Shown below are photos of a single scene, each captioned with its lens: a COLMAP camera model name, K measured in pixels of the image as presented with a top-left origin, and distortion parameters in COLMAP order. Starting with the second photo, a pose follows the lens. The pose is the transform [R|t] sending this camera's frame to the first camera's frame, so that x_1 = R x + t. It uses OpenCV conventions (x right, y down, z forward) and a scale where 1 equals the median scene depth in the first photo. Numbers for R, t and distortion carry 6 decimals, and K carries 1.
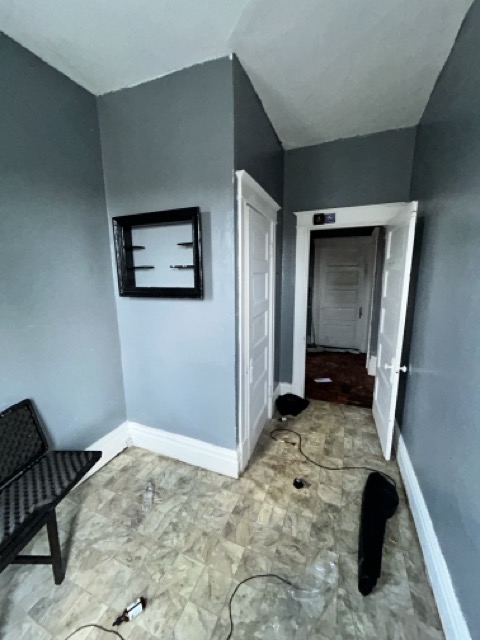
lens RADIAL K [[261.5, 0, 241.5], [0, 261.5, 319.6], [0, 0, 1]] dist [-0.001325, 0.001255]
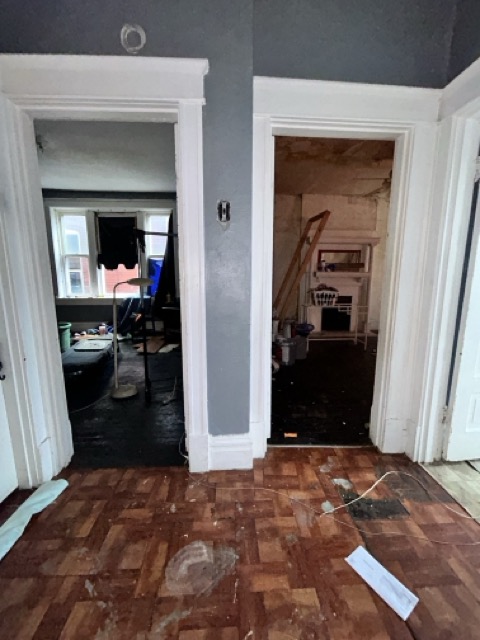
lens RADIAL K [[261.5, 0, 240.8], [0, 261.5, 319.6], [0, 0, 1]] dist [-0.001325, 0.001255]
pose [[-0.427524, -0.135374, 0.893810, 0.251752], [0.158038, 0.962306, 0.221340, -0.172617], [-0.890083, 0.235884, -0.390015, 1.790452]]
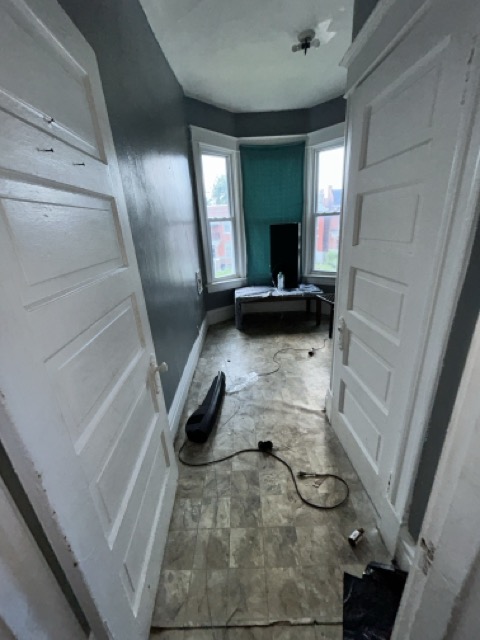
lens RADIAL K [[261.5, 0, 238.3], [0, 261.5, 318.3], [0, 0, 1]] dist [-0.001325, 0.001255]
pose [[-0.924500, 0.194516, -0.327816, 0.469917], [0.009400, 0.871371, 0.490536, -0.184369], [0.381066, 0.450419, -0.807411, 1.249710]]
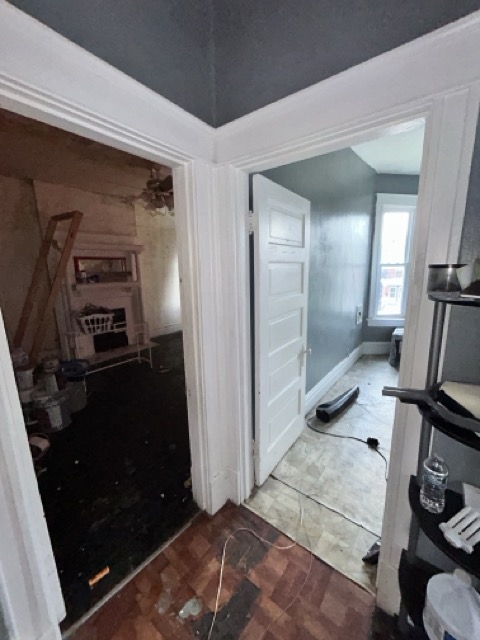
lens RADIAL K [[261.5, 0, 241.9], [0, 261.5, 318.6], [0, 0, 1]] dist [-0.001325, 0.001255]
pose [[-0.962806, -0.025679, 0.268969, 0.440489], [0.074139, 0.932156, 0.354384, -0.289631], [-0.259822, 0.361144, -0.895582, 1.641041]]
